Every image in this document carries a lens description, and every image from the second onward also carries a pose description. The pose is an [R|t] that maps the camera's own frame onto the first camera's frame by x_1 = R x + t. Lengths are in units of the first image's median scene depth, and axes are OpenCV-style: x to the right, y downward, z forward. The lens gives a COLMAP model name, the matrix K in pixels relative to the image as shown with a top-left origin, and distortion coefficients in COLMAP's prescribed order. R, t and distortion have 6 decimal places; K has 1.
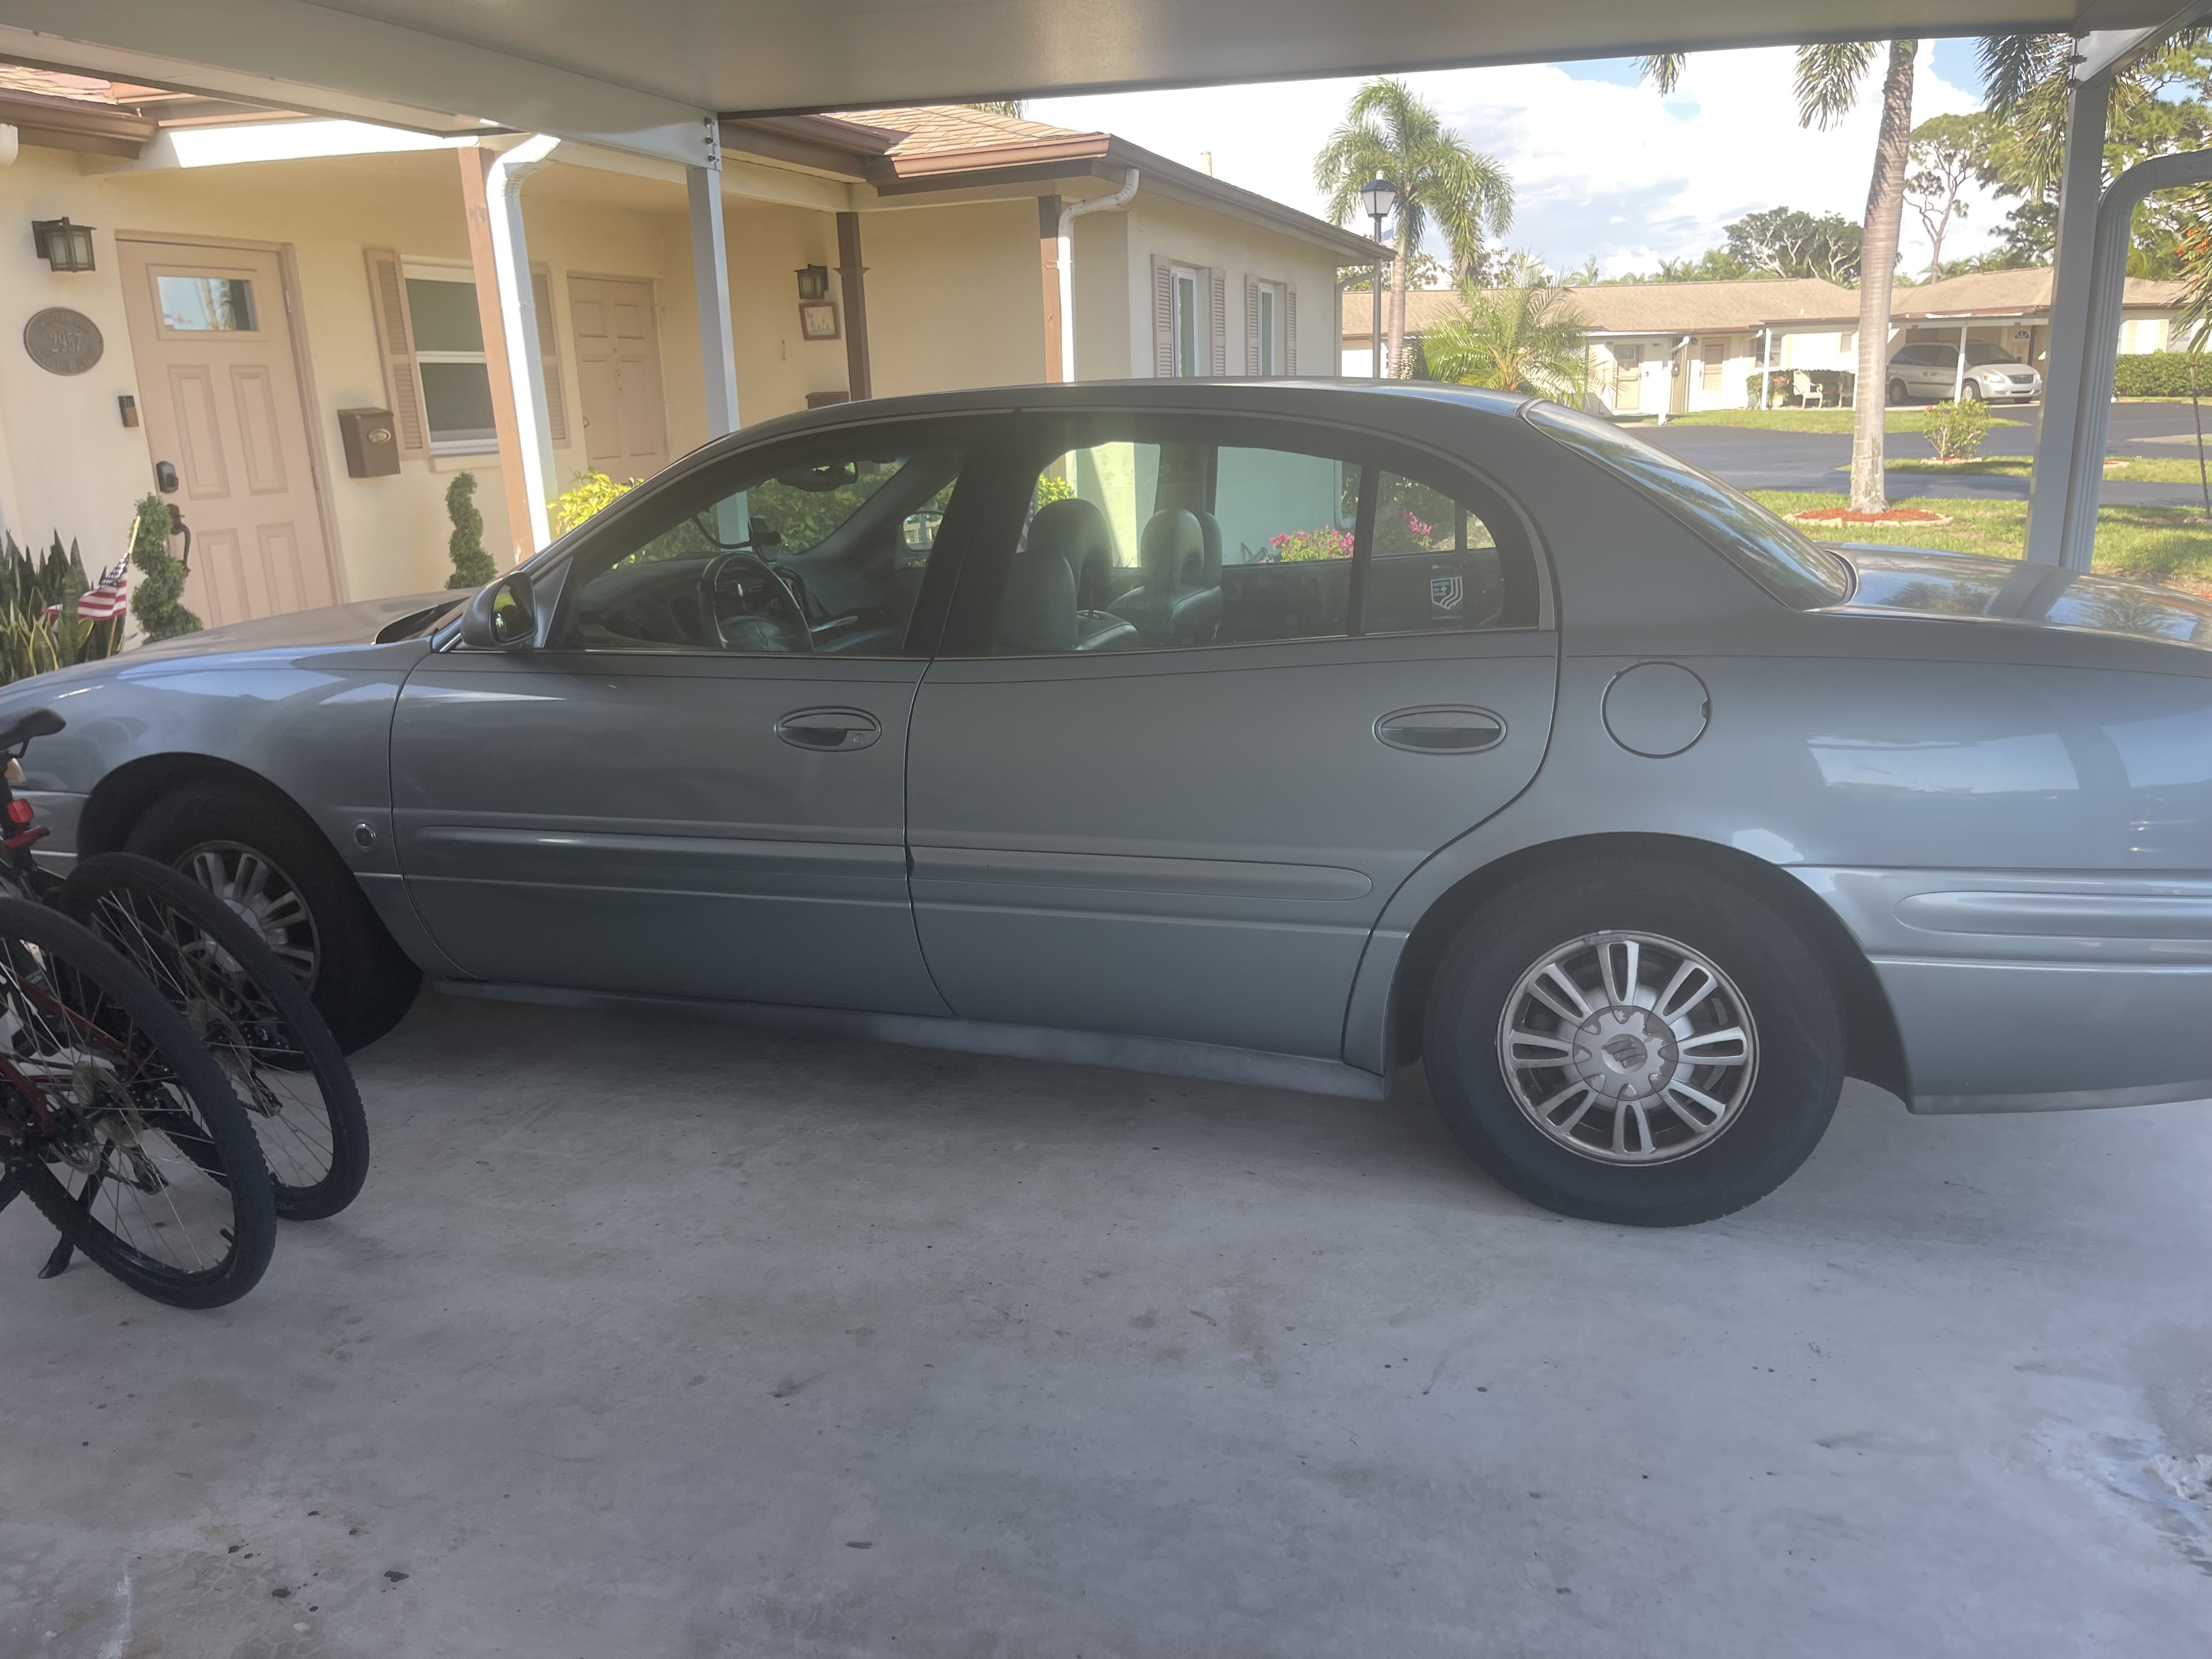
lens RADIAL K [[1656.1, 0, 1106.0], [0, 1656.1, 829.5], [0, 0, 1]] dist [0.051620, -0.028611]
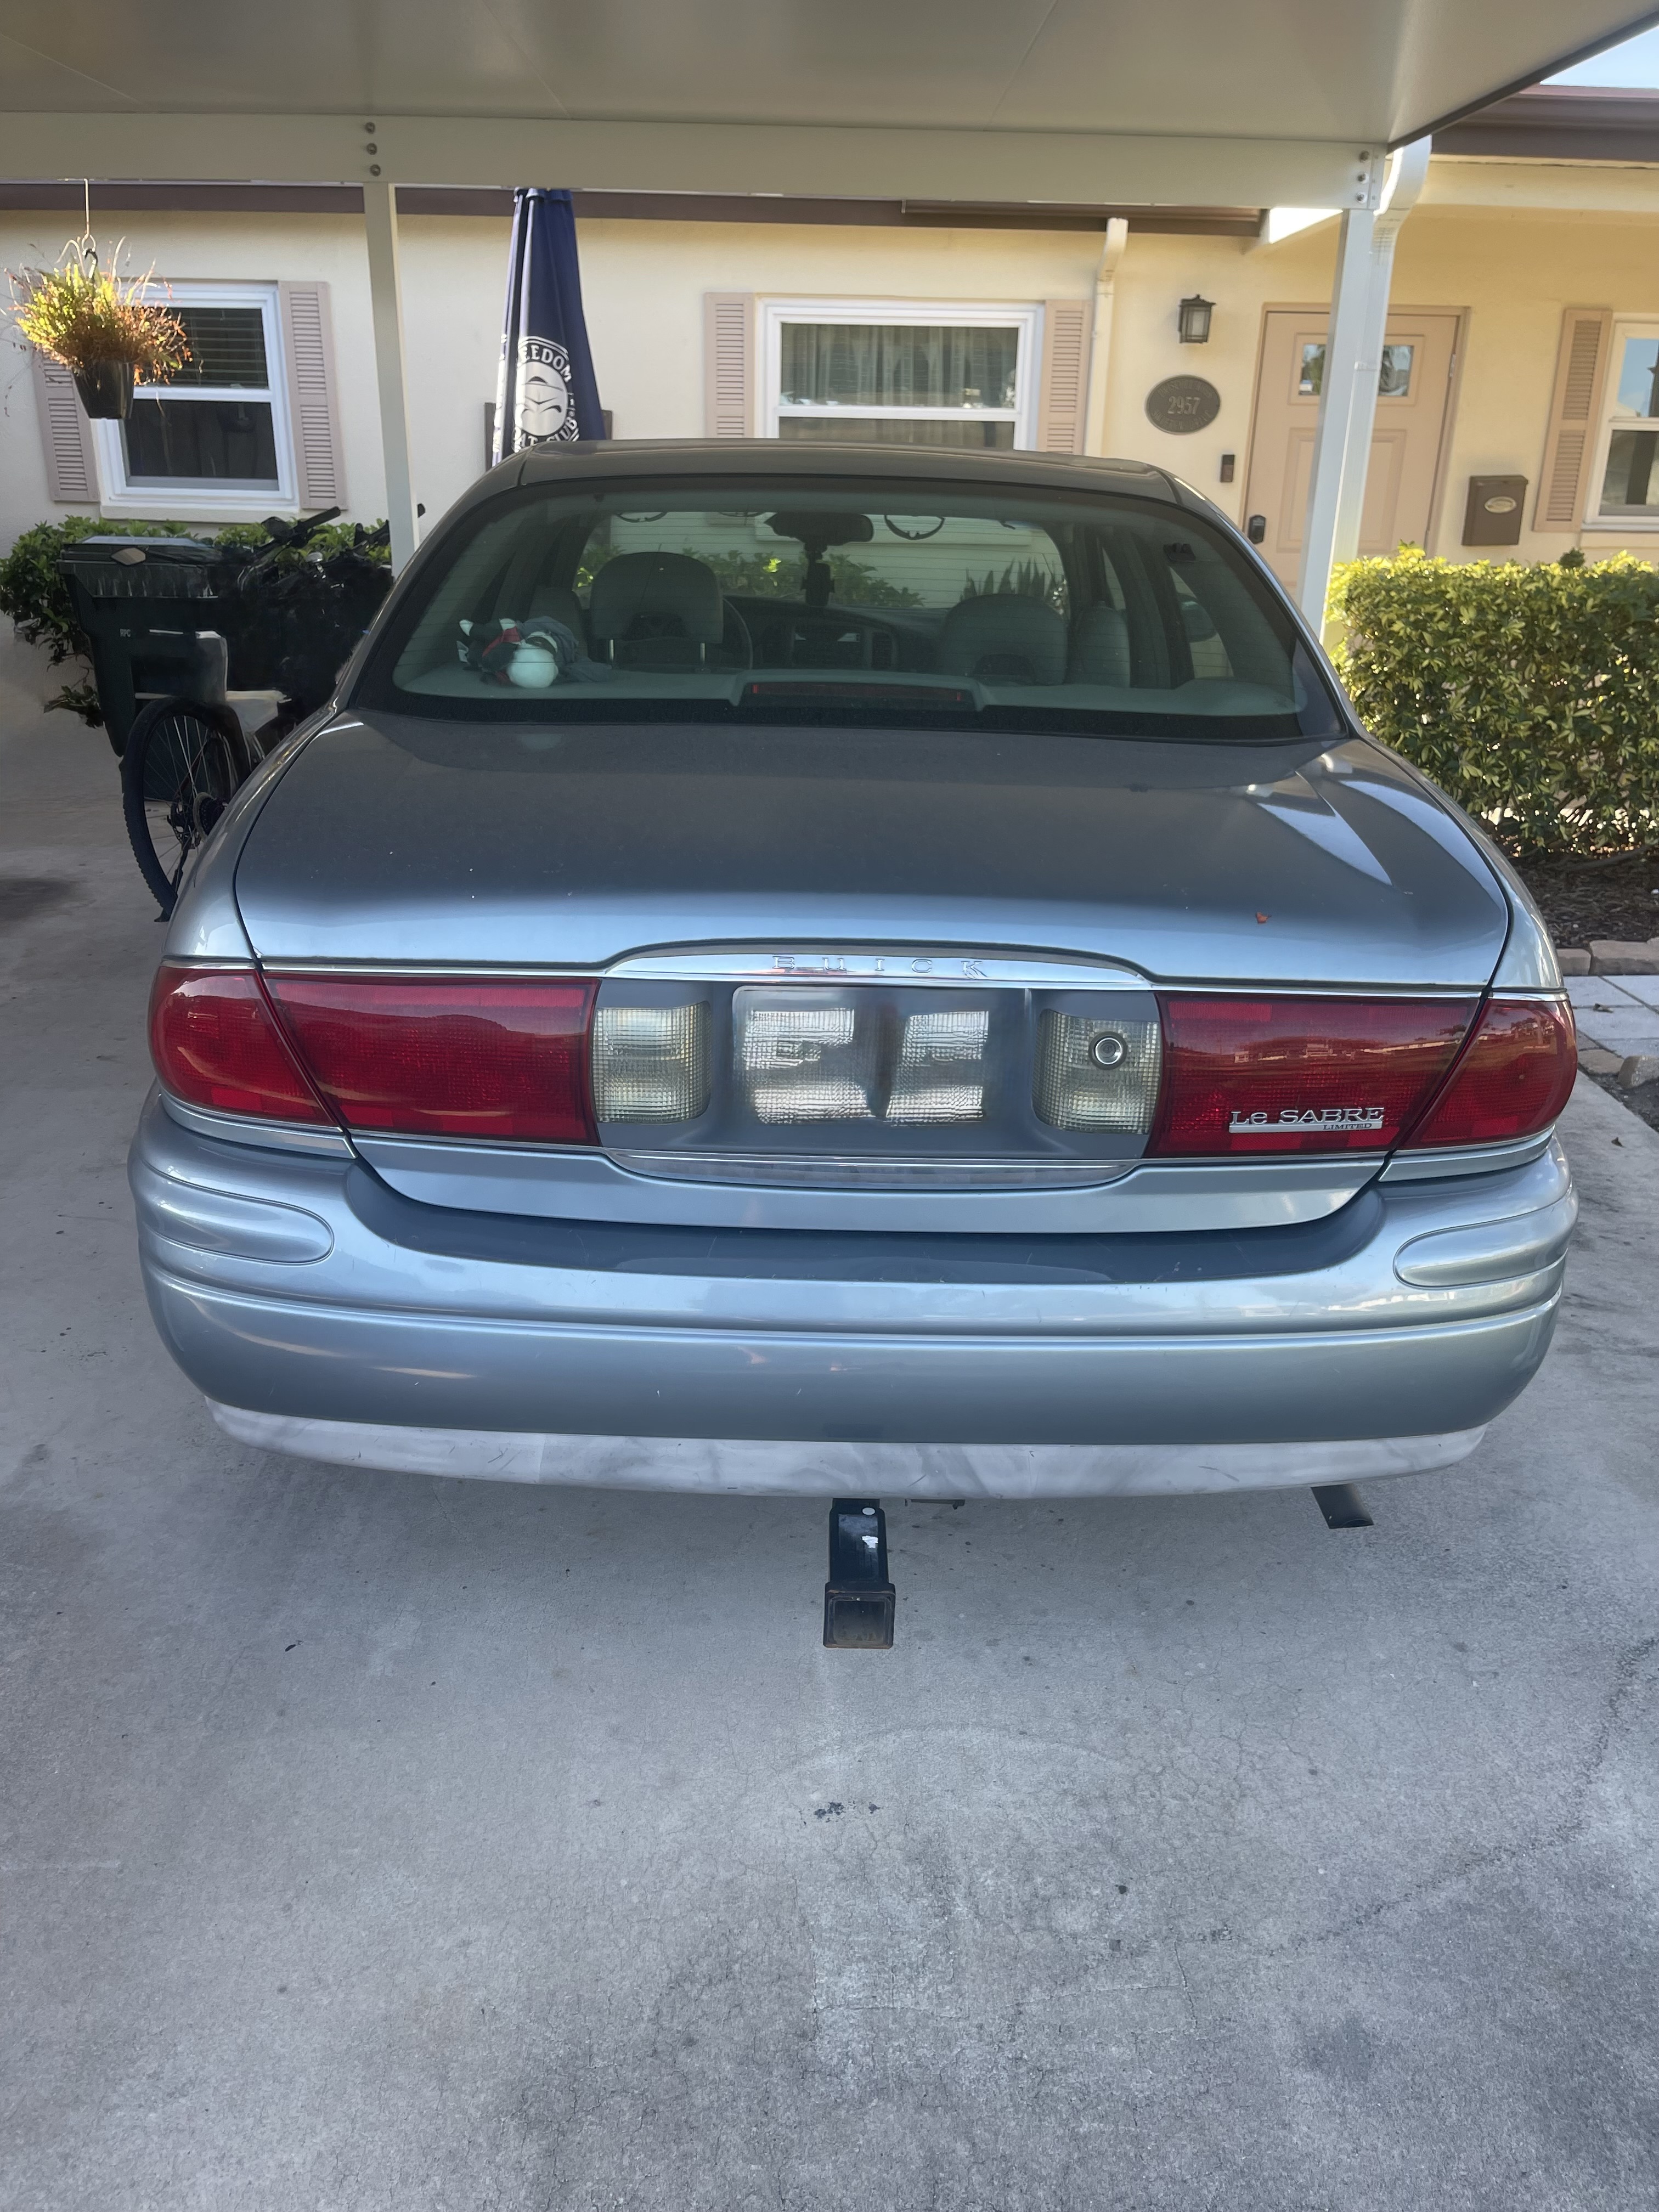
lens RADIAL K [[1656.1, 0, 829.5], [0, 1656.1, 1106.0], [0, 0, 1]] dist [0.051620, -0.028611]
pose [[0.567625, 0.332383, -0.753209, 0.235173], [-0.247695, 0.941438, 0.228781, -0.024865], [0.785143, 0.056705, 0.616713, 0.080183]]
